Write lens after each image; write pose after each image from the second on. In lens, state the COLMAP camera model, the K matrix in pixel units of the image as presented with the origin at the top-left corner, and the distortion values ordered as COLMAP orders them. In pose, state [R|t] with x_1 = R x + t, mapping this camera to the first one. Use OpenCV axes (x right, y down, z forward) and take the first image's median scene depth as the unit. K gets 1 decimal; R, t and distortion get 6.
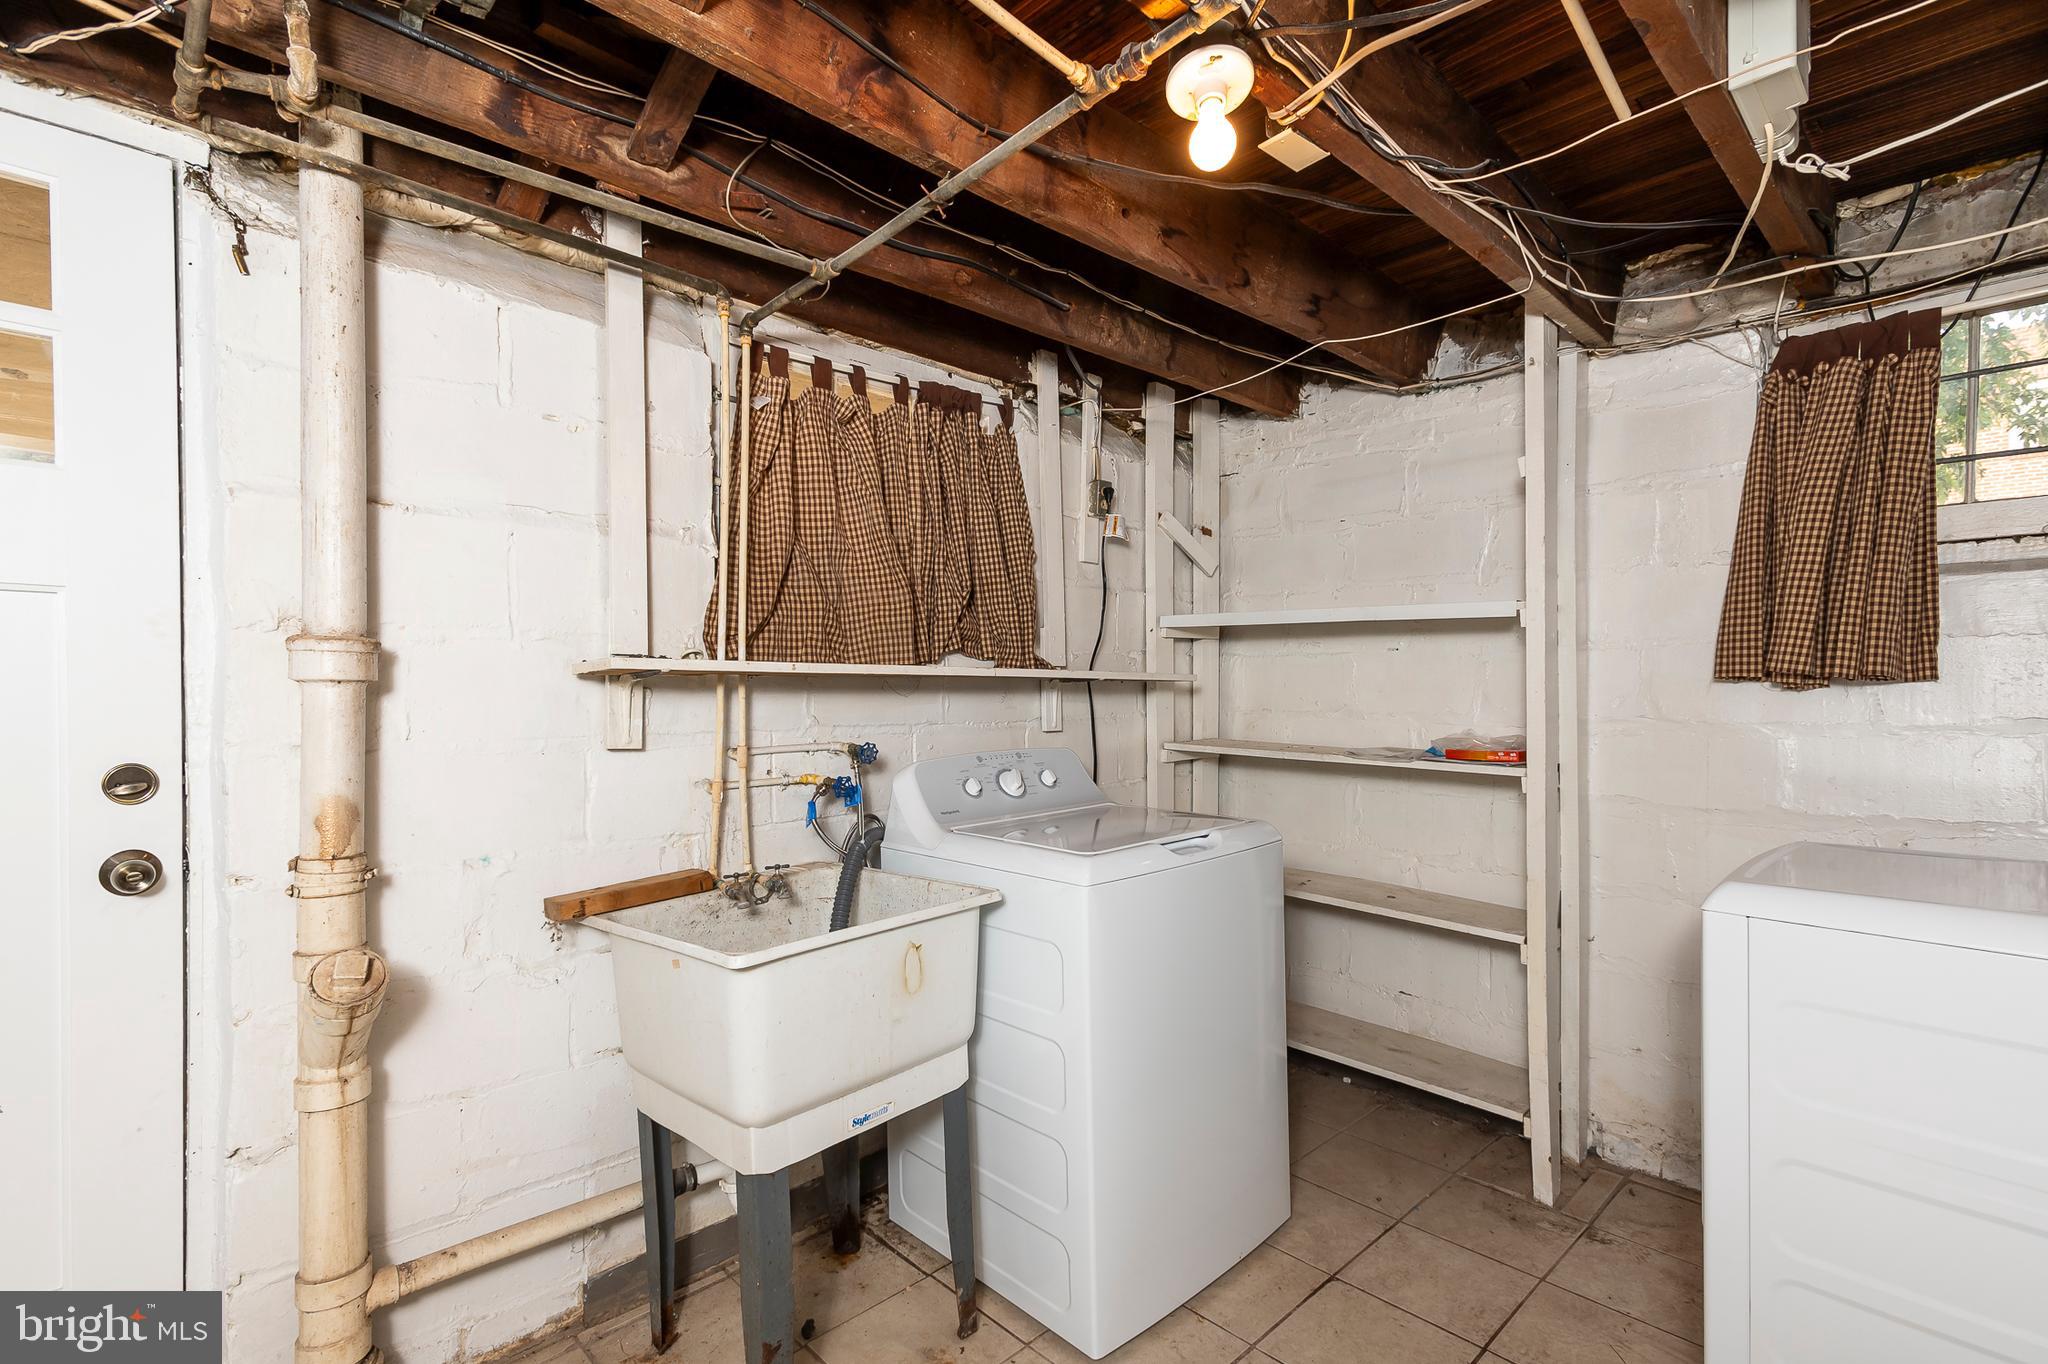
lens RADIAL K [[938.5, 0, 1028.3], [0, 938.5, 686.4], [0, 0, 1]] dist [0.020712, -0.001579]
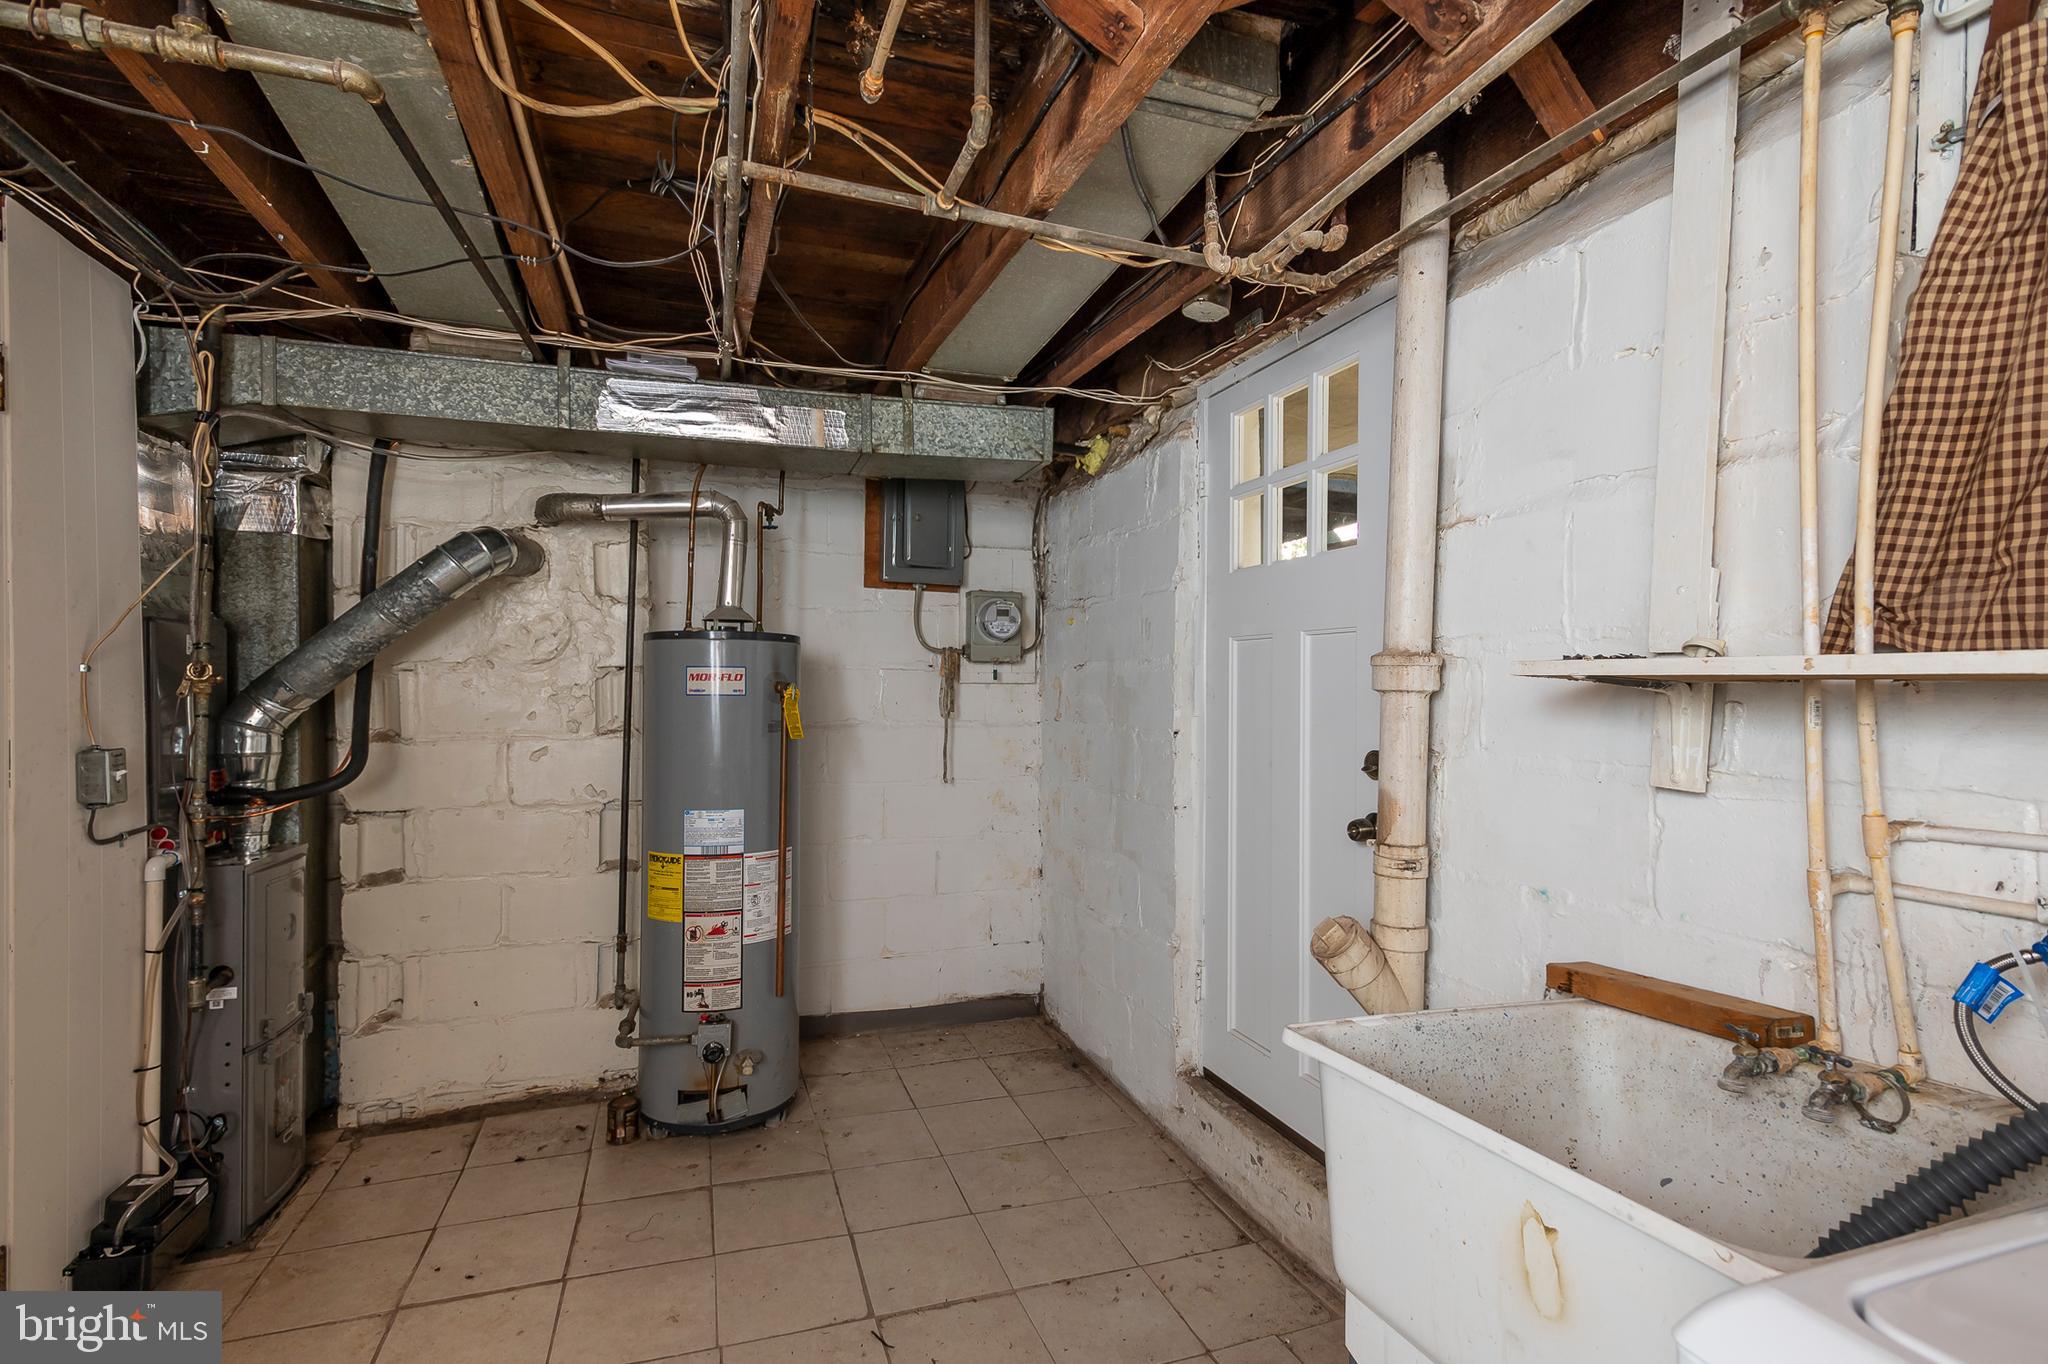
lens RADIAL K [[938.5, 0, 1022.6], [0, 938.5, 690.3], [0, 0, 1]] dist [0.020712, -0.001579]
pose [[-0.410134, 0.001230, -0.912024, 0.387308], [-0.005279, 0.999979, 0.003722, -0.006441], [0.912010, 0.006341, -0.410119, 0.813588]]
